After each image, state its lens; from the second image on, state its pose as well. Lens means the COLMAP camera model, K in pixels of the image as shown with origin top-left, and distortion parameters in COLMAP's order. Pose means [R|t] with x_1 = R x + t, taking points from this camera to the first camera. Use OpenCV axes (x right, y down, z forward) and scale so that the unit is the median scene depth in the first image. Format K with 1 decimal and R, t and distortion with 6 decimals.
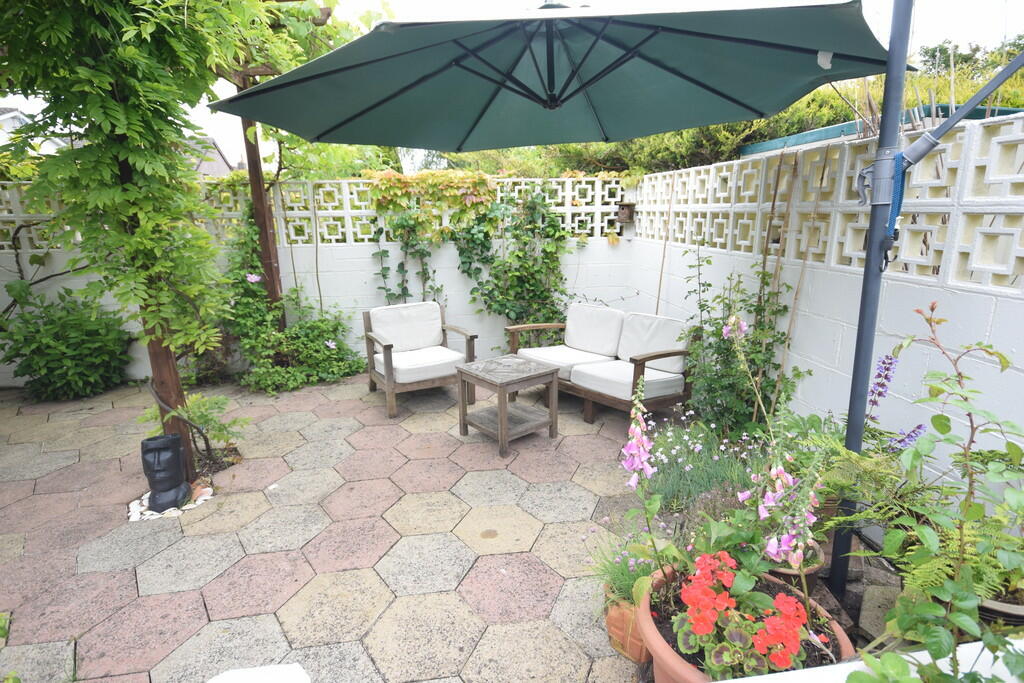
lens RADIAL K [[516.2, 0, 512.0], [0, 516.2, 341.5], [0, 0, 1]] dist [0.008348, 0.000984]
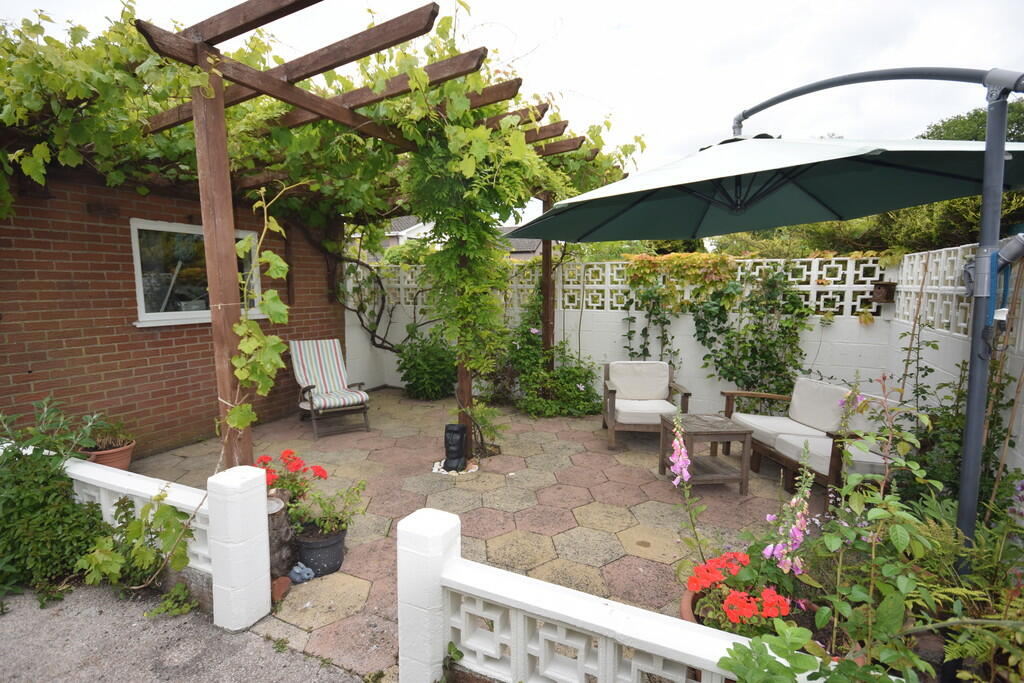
lens RADIAL K [[488.0, 0, 512.0], [0, 488.0, 341.5], [0, 0, 1]] dist [0.006613, 0.001084]
pose [[0.837026, 0.081609, -0.541043, 0.148360], [-0.149279, 0.985363, -0.082314, 0.019147], [0.526406, 0.149665, 0.836957, -0.114558]]
